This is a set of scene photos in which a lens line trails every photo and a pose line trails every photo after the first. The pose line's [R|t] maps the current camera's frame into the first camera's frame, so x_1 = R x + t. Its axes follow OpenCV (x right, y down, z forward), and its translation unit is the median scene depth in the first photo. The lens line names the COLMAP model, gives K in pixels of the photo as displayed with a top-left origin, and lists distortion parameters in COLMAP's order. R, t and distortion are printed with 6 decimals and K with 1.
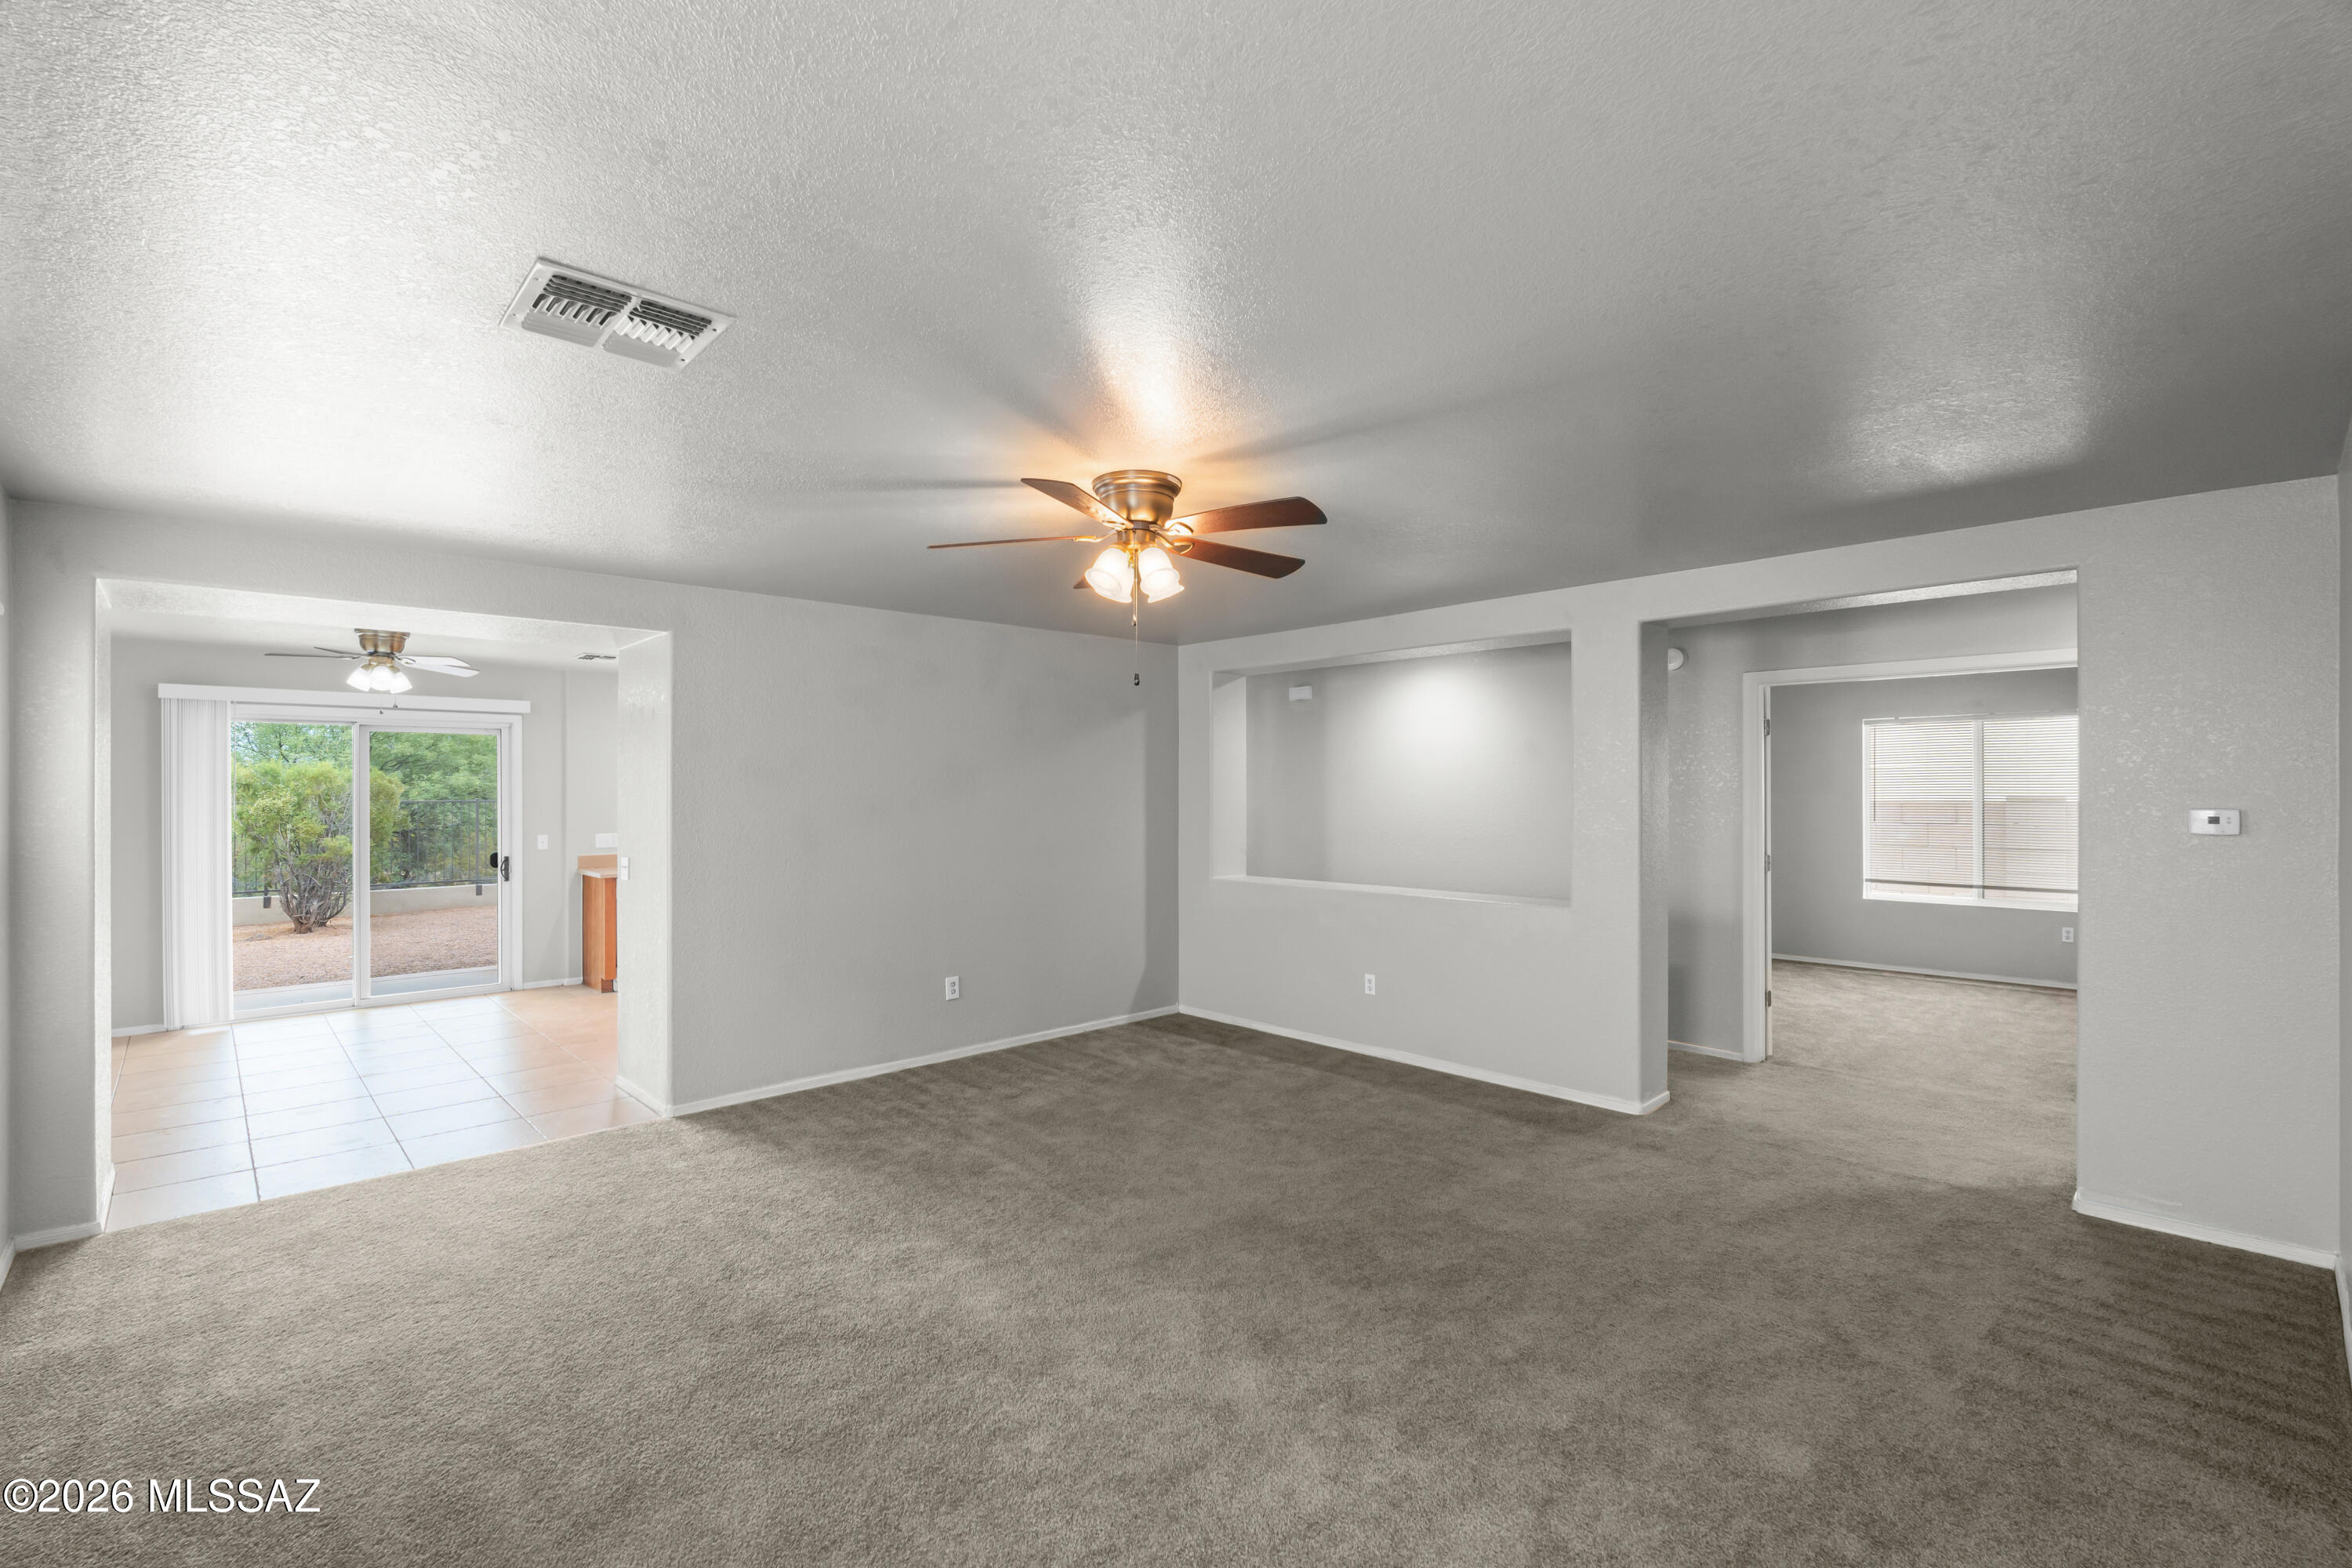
lens RADIAL K [[1034.8, 0, 1179.0], [0, 1034.8, 785.8], [0, 0, 1]] dist [-0.000457, 0.000337]
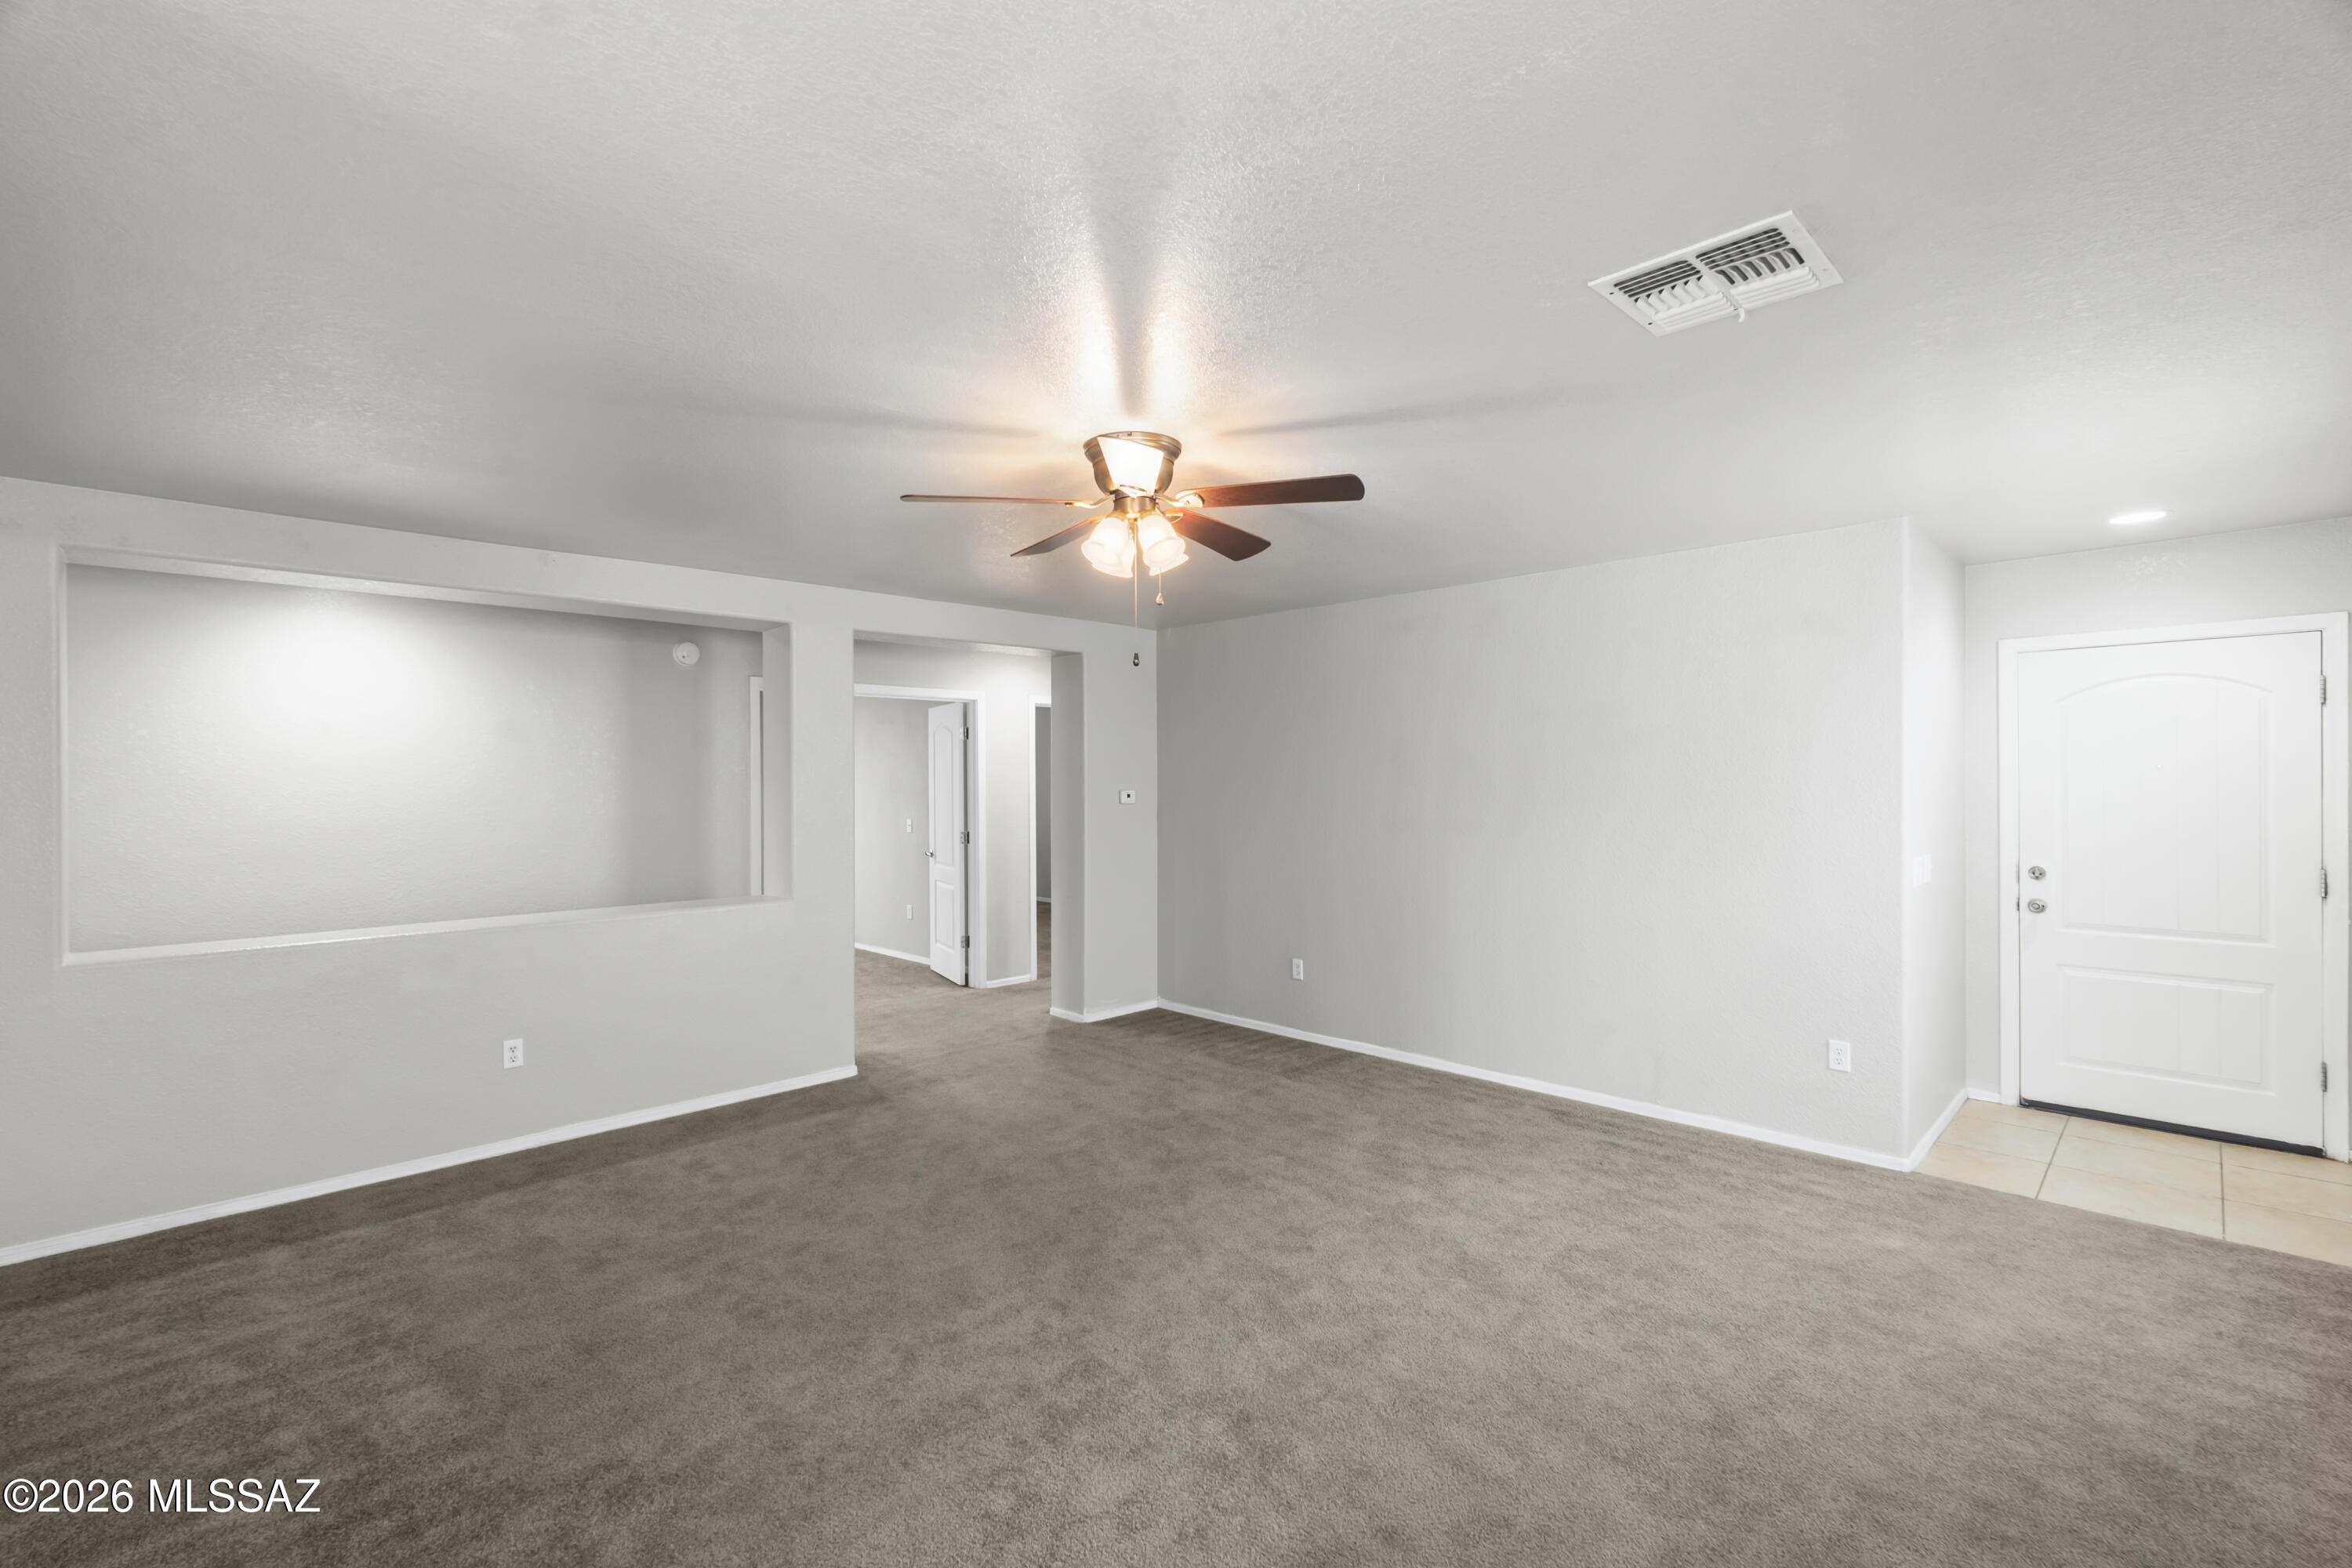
lens RADIAL K [[1034.8, 0, 1182.7], [0, 1034.8, 784.2], [0, 0, 1]] dist [-0.000457, 0.000337]
pose [[-0.029907, -0.003167, 0.999548, -0.616104], [0.001628, 0.999994, 0.003217, 0.003878], [-0.999551, 0.001723, -0.029902, 0.627477]]
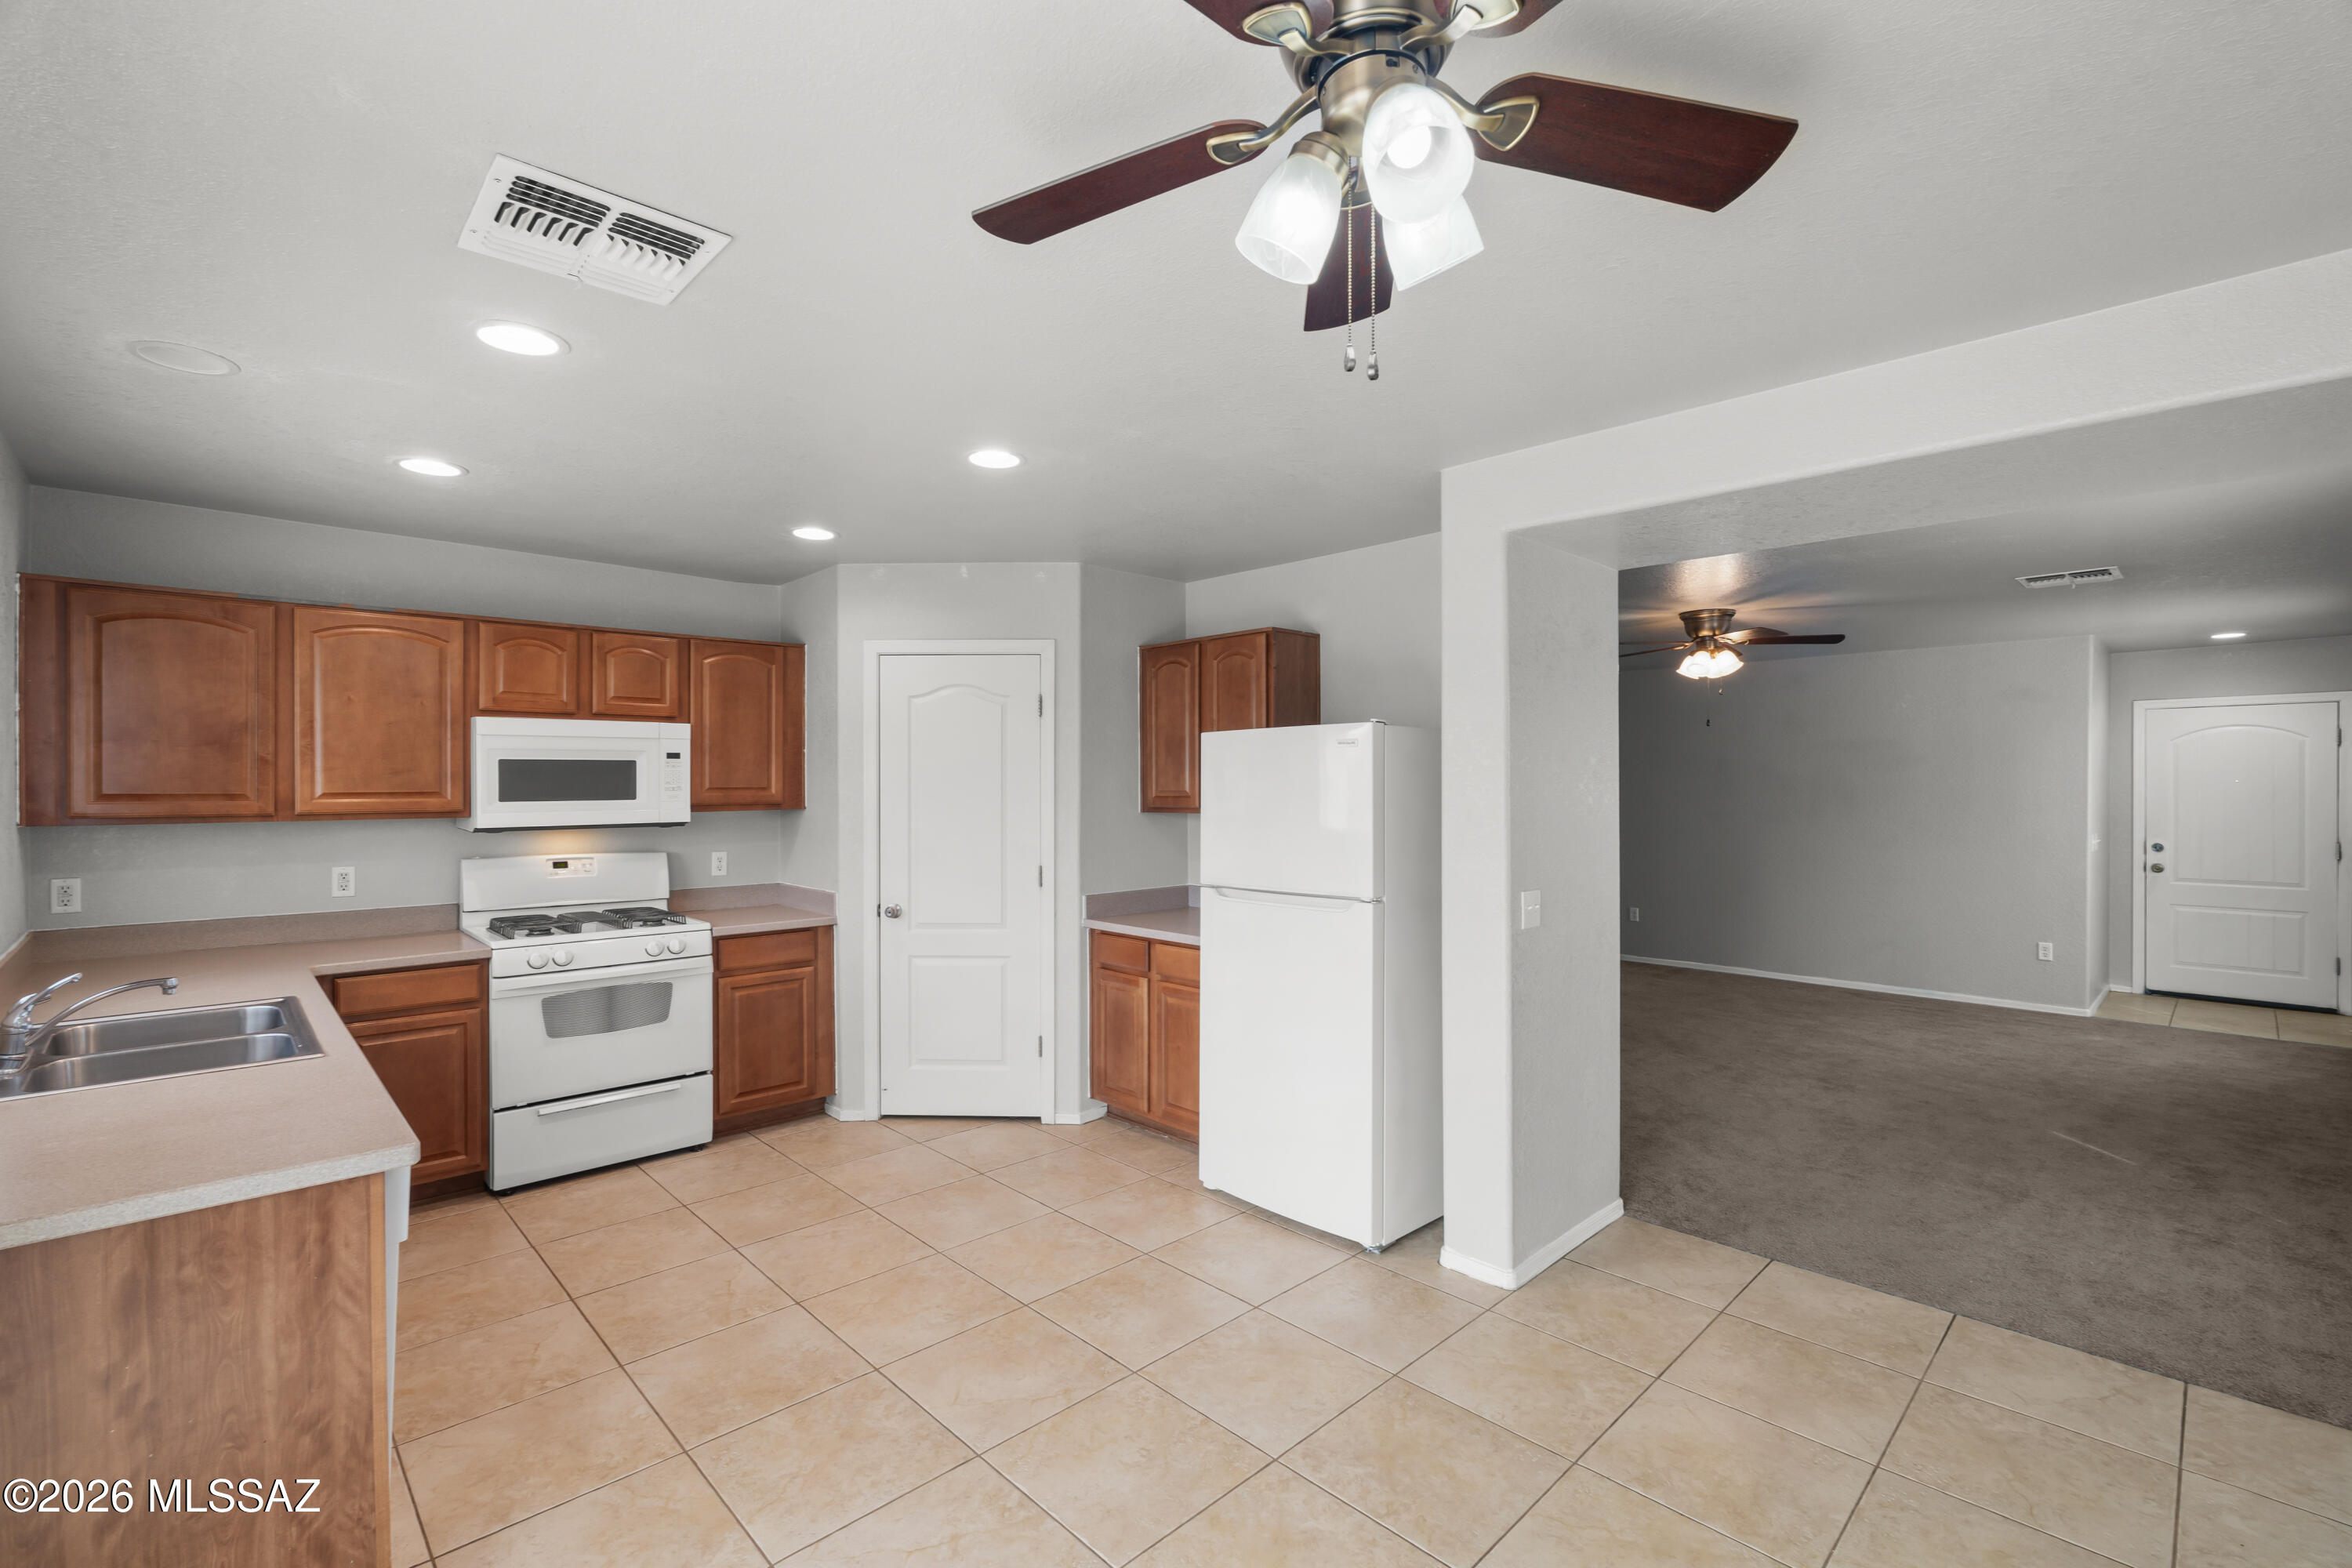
lens RADIAL K [[1034.8, 0, 1178.5], [0, 1034.8, 788.6], [0, 0, 1]] dist [-0.000457, 0.000337]
pose [[-0.006822, -0.004356, 0.999967, -0.846073], [-0.002728, 0.999987, 0.004337, 0.002733], [-0.999973, -0.002698, -0.006834, 0.878390]]
